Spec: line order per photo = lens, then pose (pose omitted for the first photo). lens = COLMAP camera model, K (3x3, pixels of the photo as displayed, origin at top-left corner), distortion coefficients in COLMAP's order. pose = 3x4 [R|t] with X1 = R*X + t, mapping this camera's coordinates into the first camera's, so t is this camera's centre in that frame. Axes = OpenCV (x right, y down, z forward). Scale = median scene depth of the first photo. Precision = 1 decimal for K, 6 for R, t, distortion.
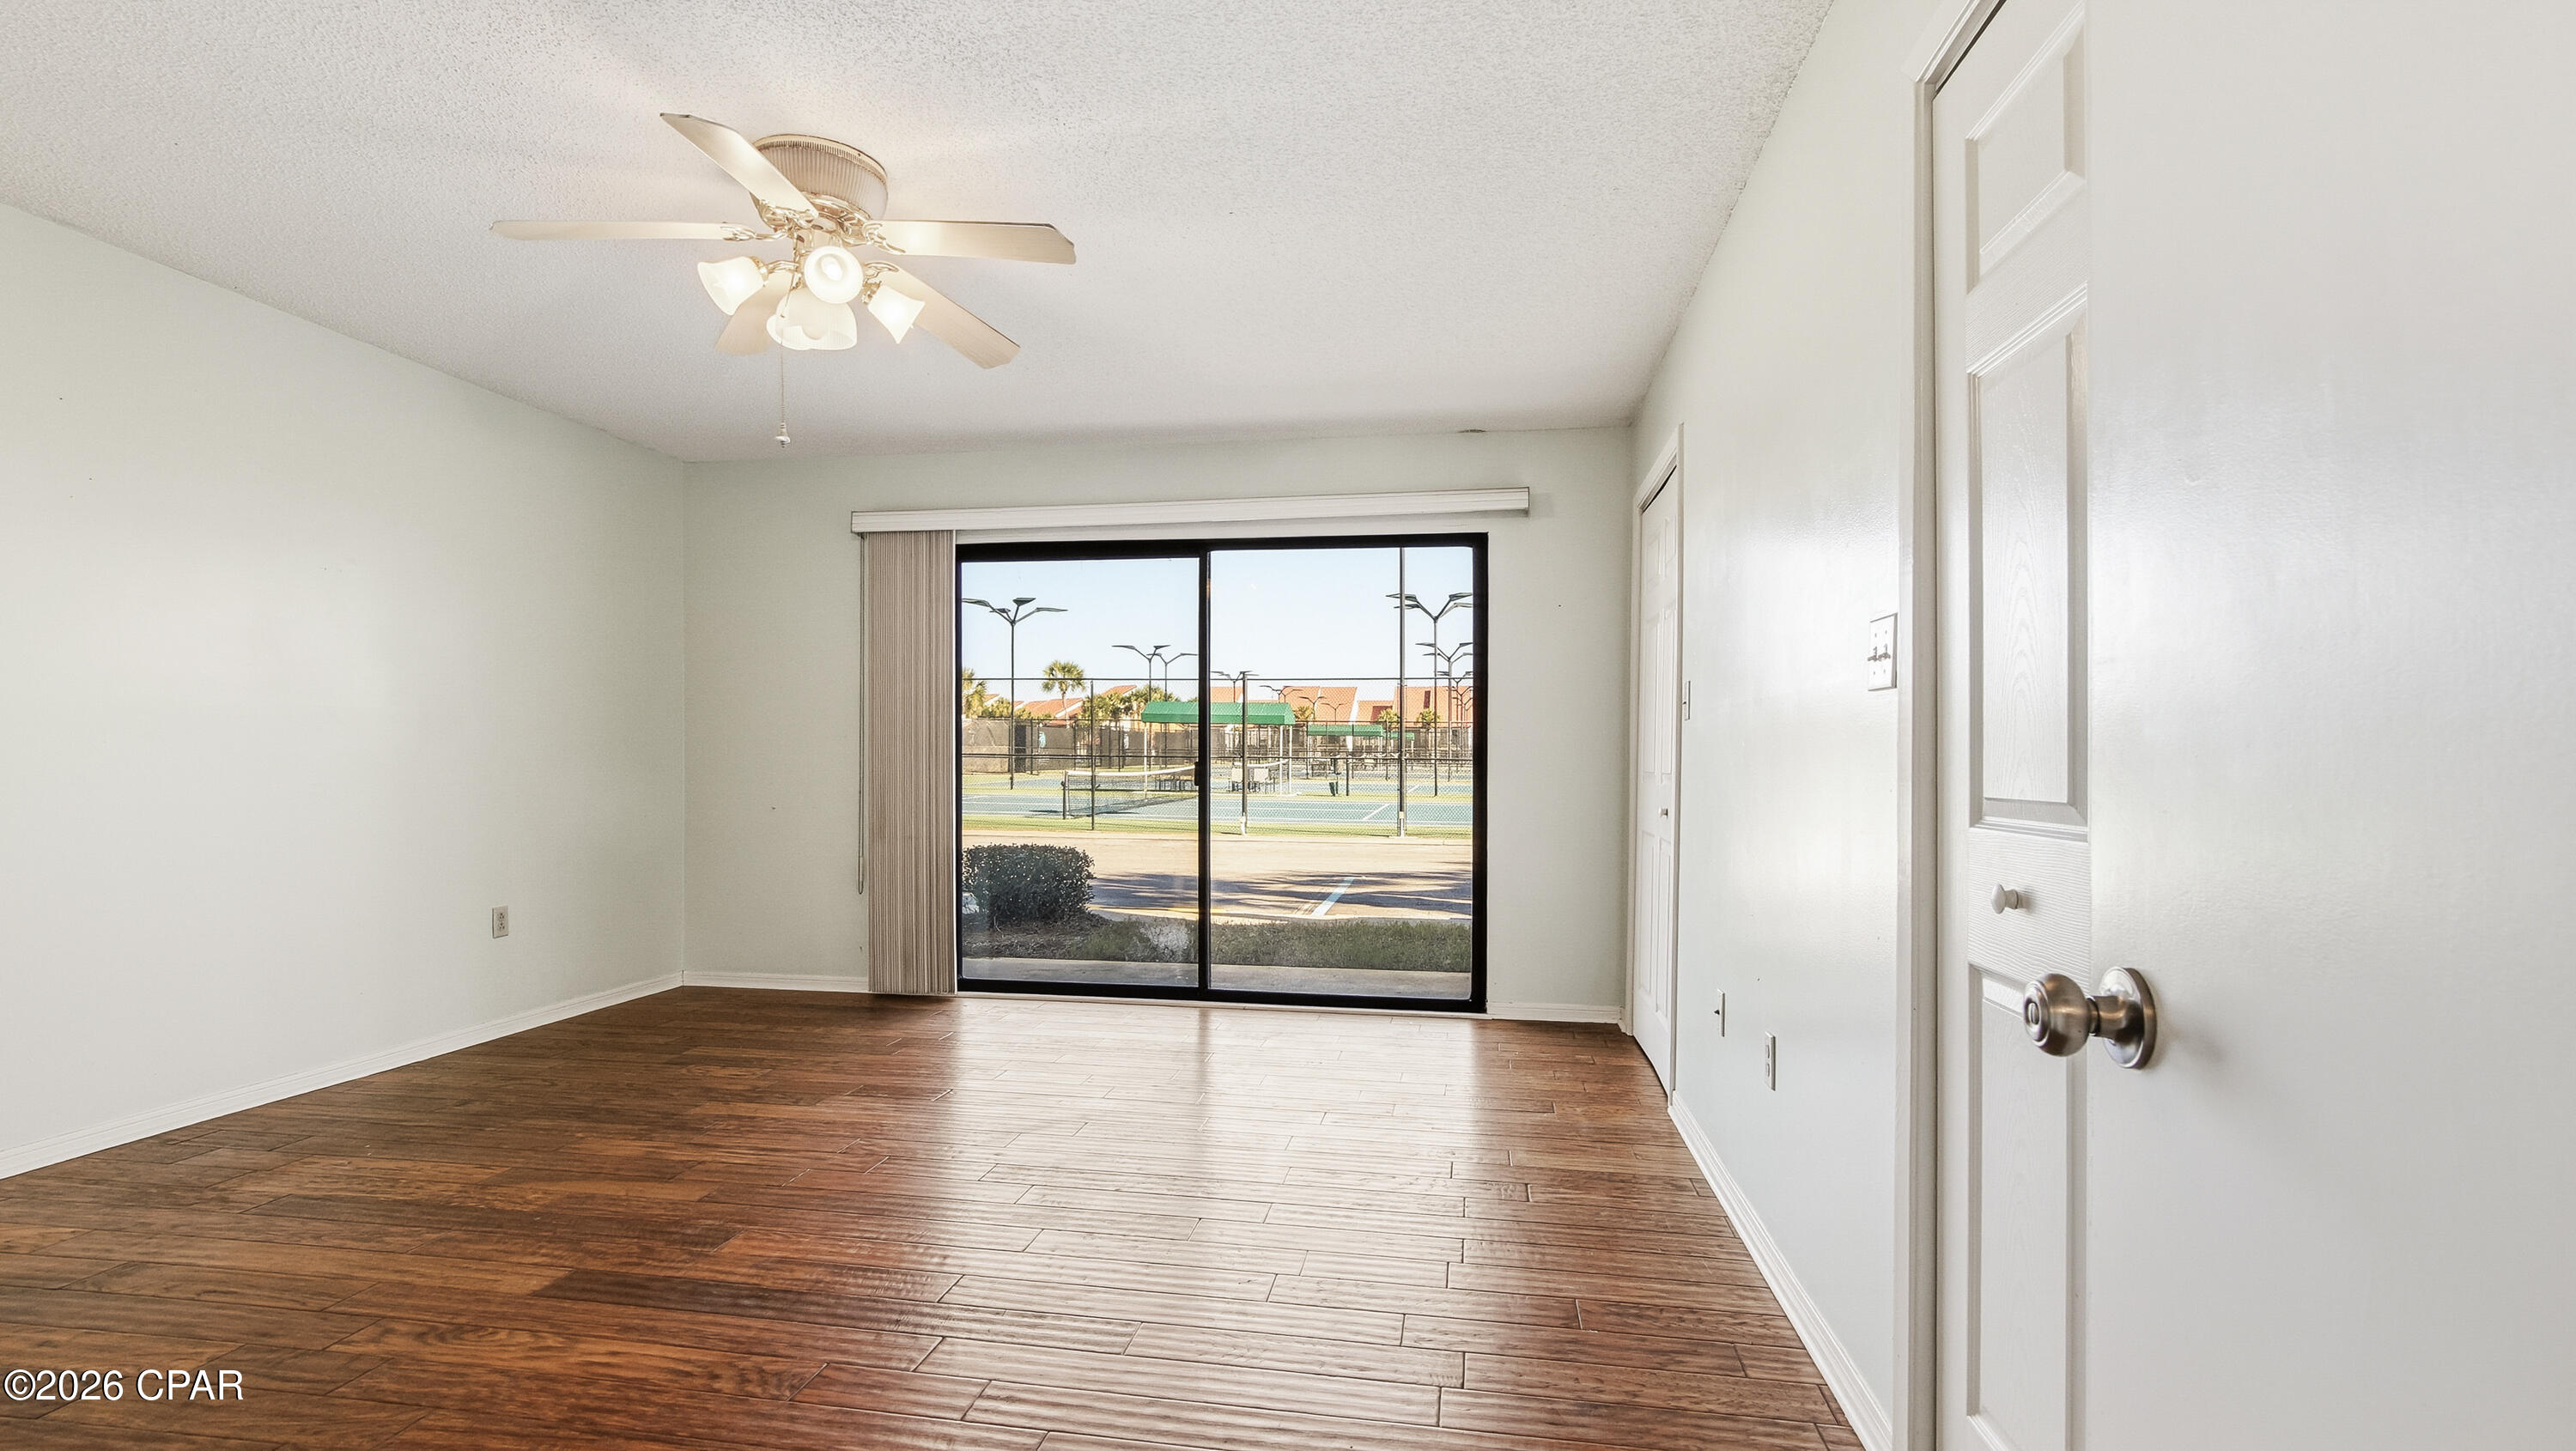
lens RADIAL K [[1179.0, 0, 1273.2], [0, 1179.0, 759.6], [0, 0, 1]] dist [-0.002716, -0.000600]
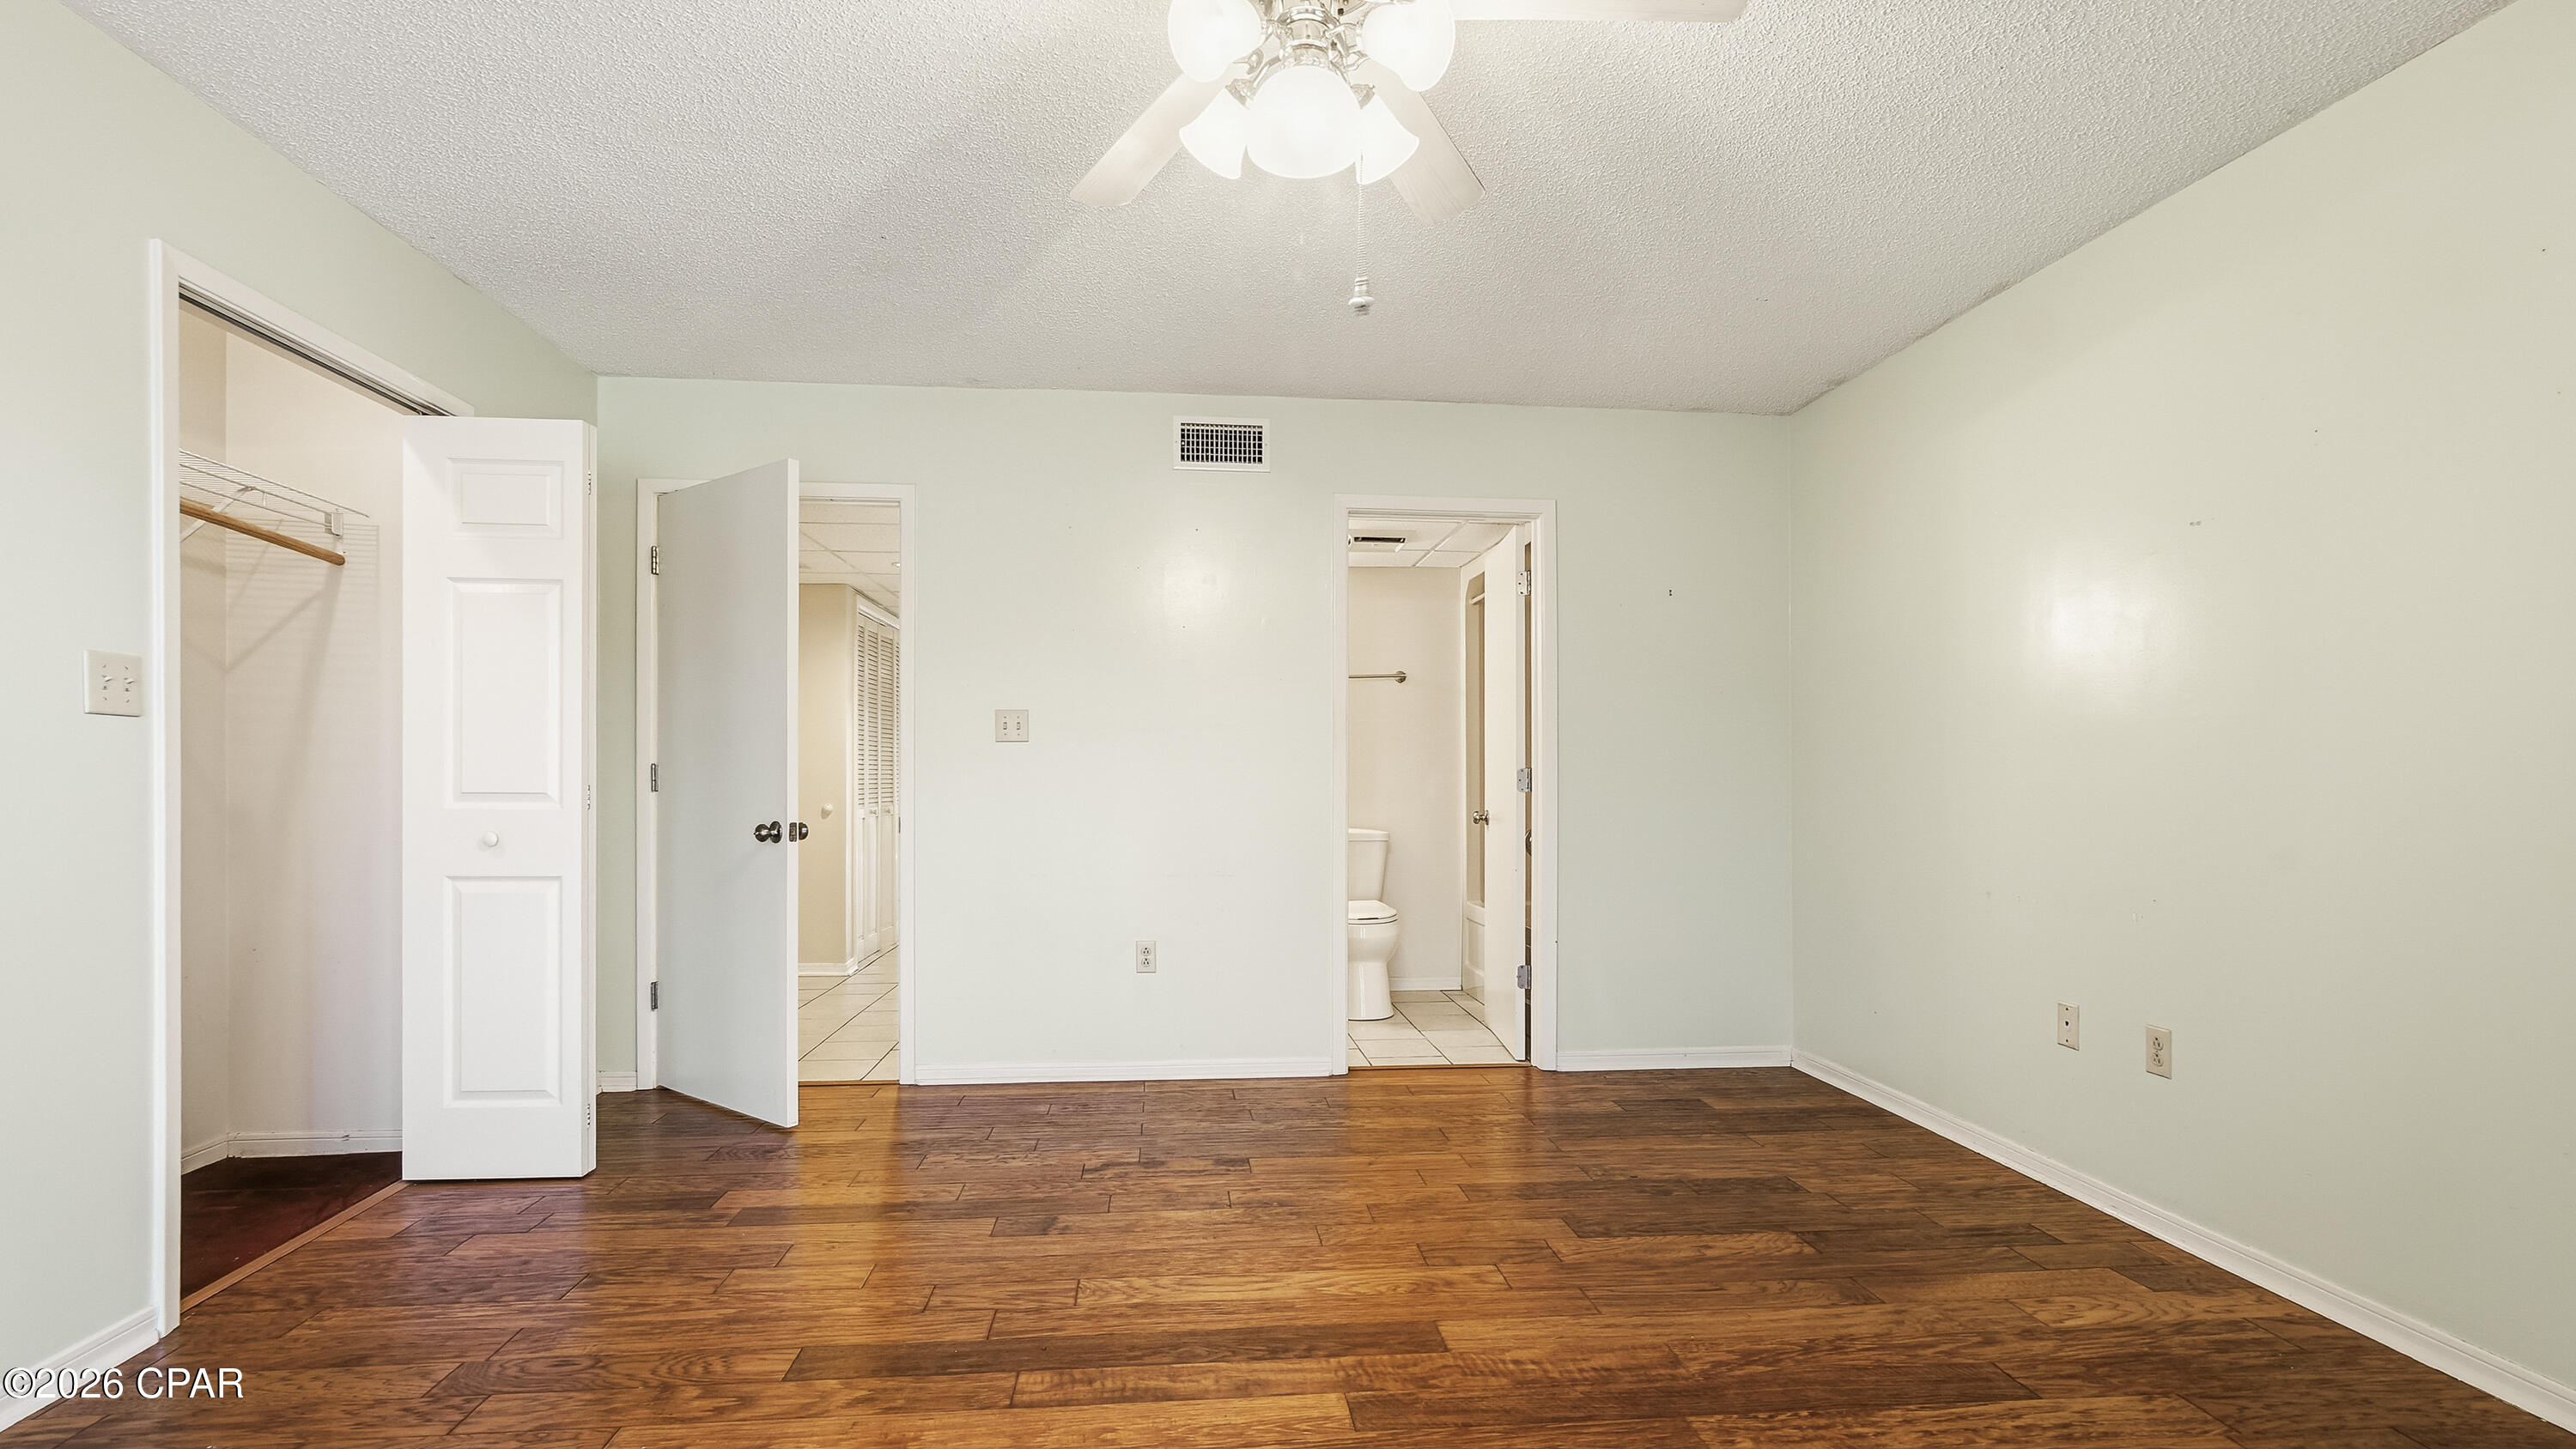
lens RADIAL K [[1178.9, 0, 1273.2], [0, 1178.9, 758.6], [0, 0, 1]] dist [-0.002716, -0.000600]
pose [[-0.967491, -0.012276, -0.252607, -0.107231], [-0.008810, 0.999851, -0.014848, -0.004213], [0.252752, -0.012140, -0.967455, 0.877594]]
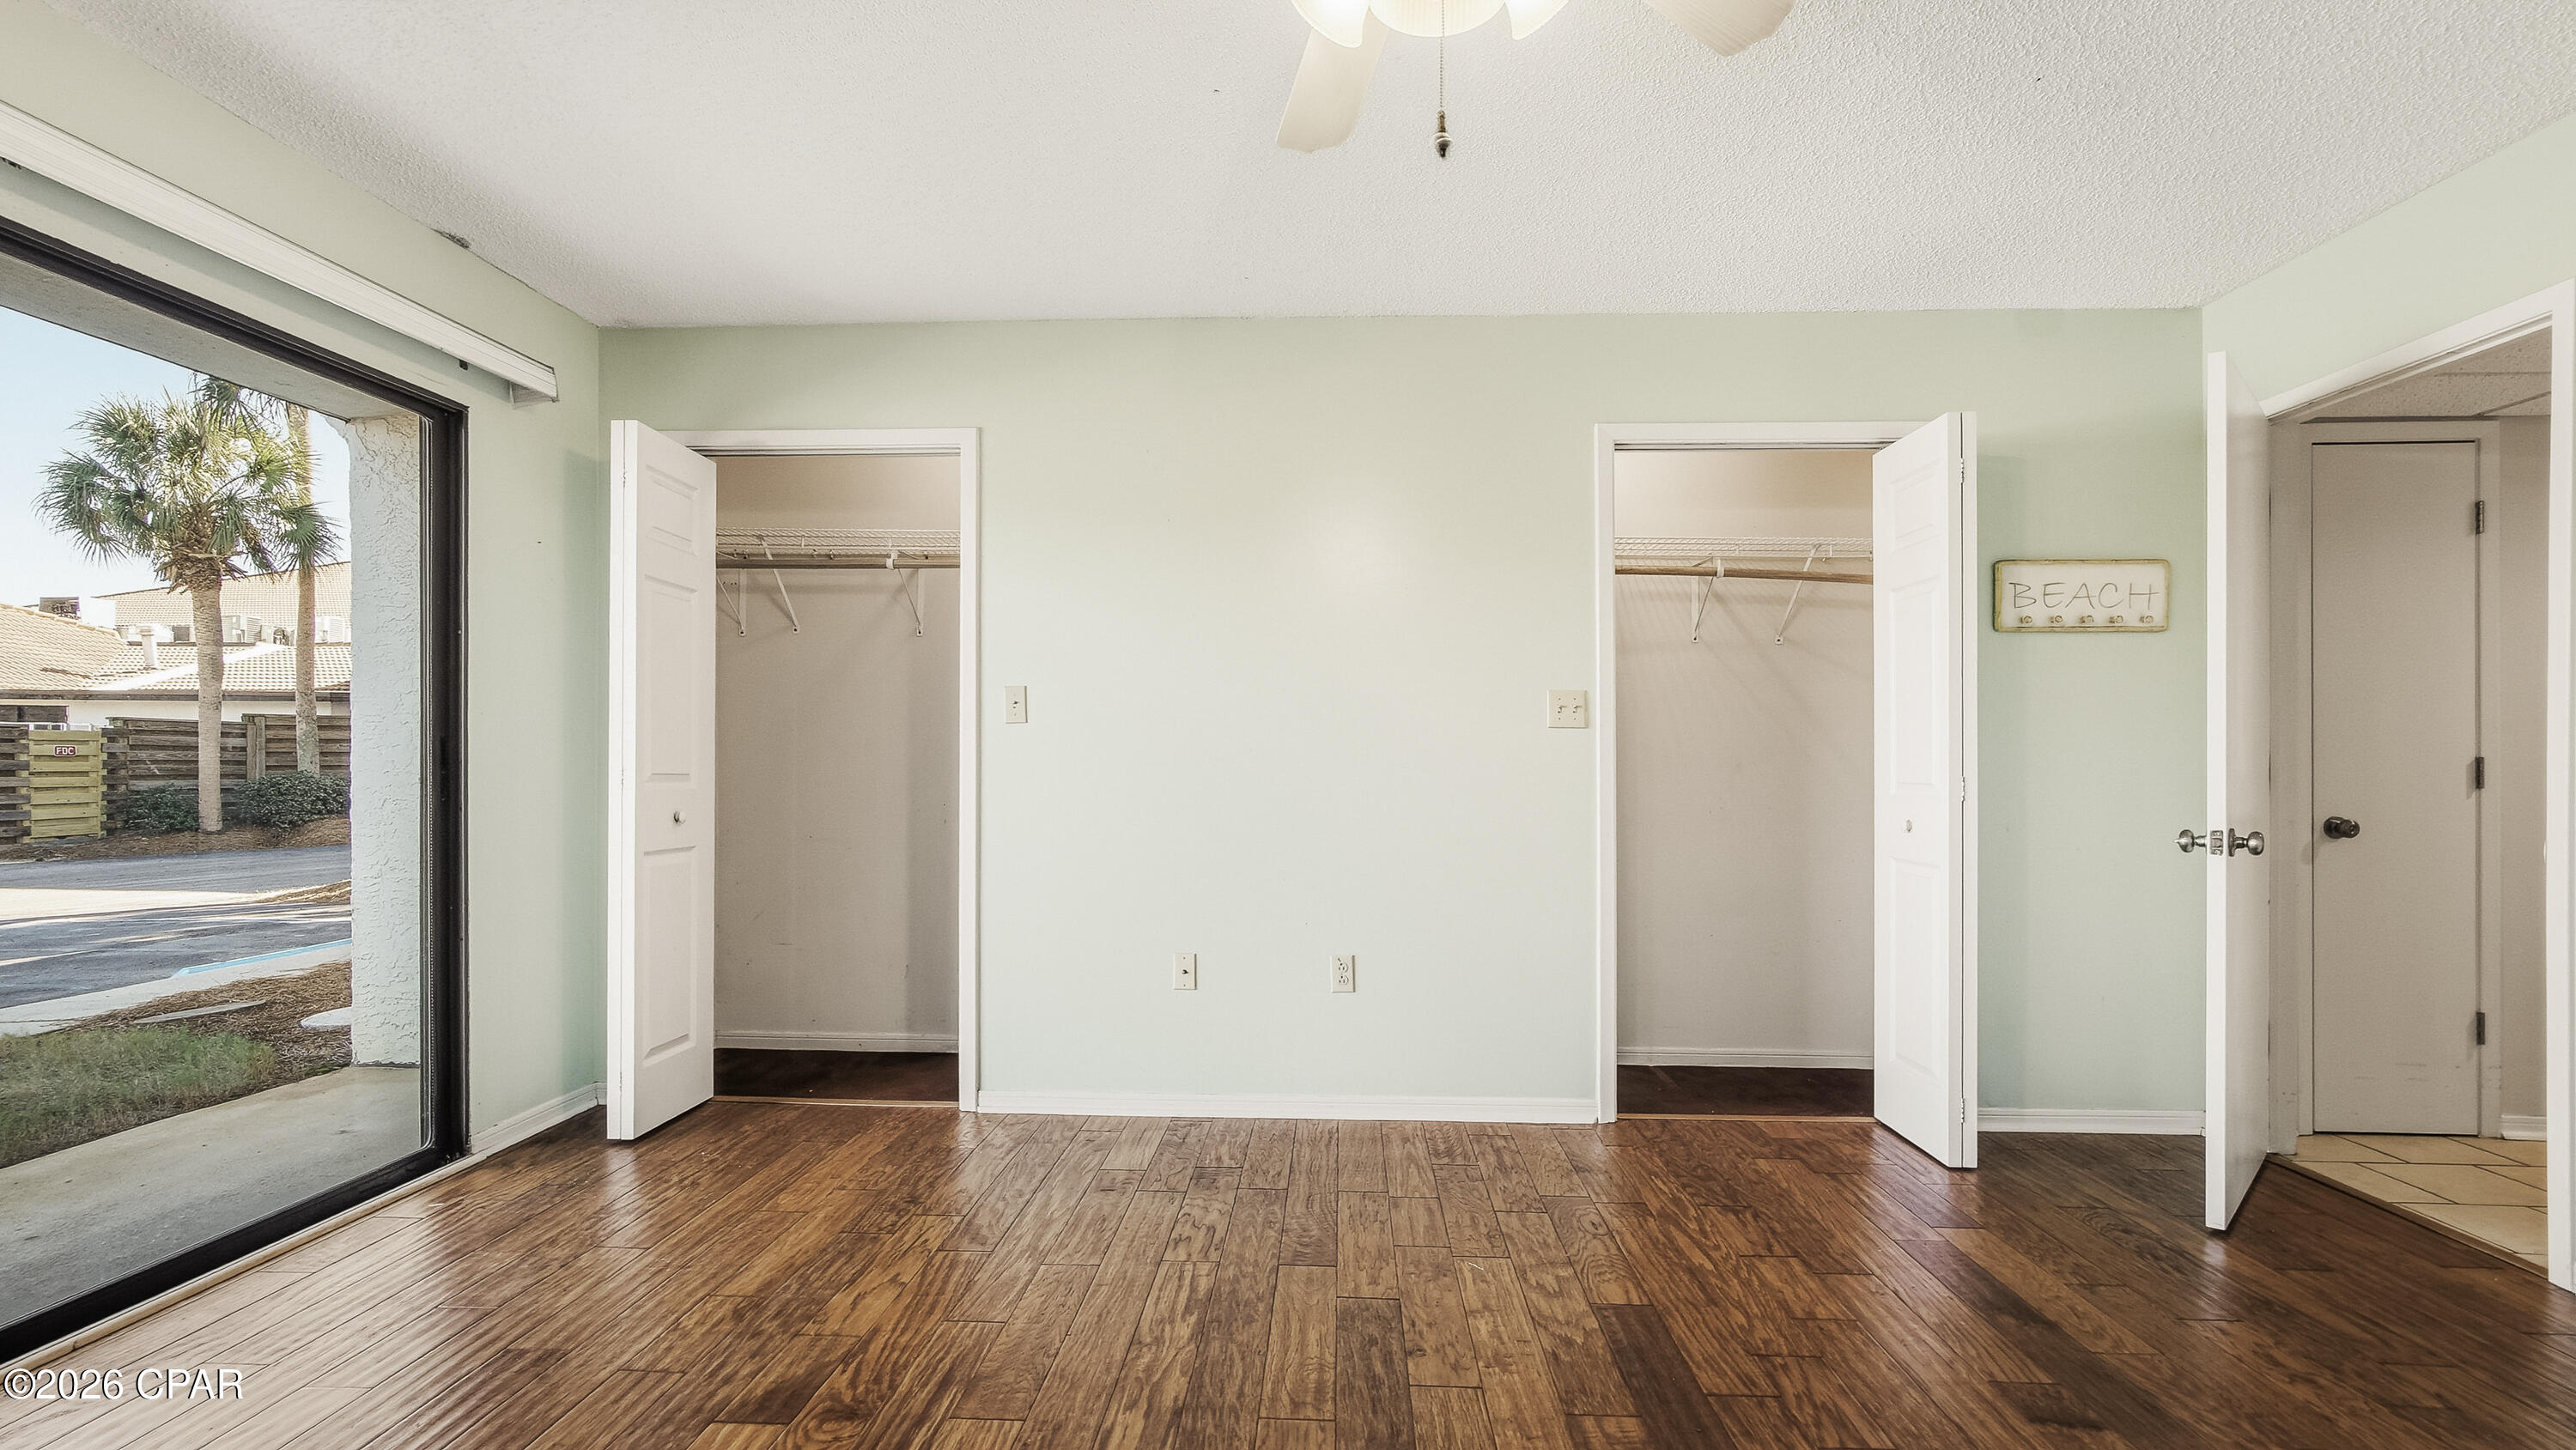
lens RADIAL K [[1178.9, 0, 1273.2], [0, 1178.9, 759.1], [0, 0, 1]] dist [-0.002716, -0.000600]
pose [[-0.122452, -0.001979, 0.992472, -0.483883], [-0.006550, 0.999978, 0.001186, -0.003455], [-0.992453, -0.006356, -0.122462, 0.616786]]
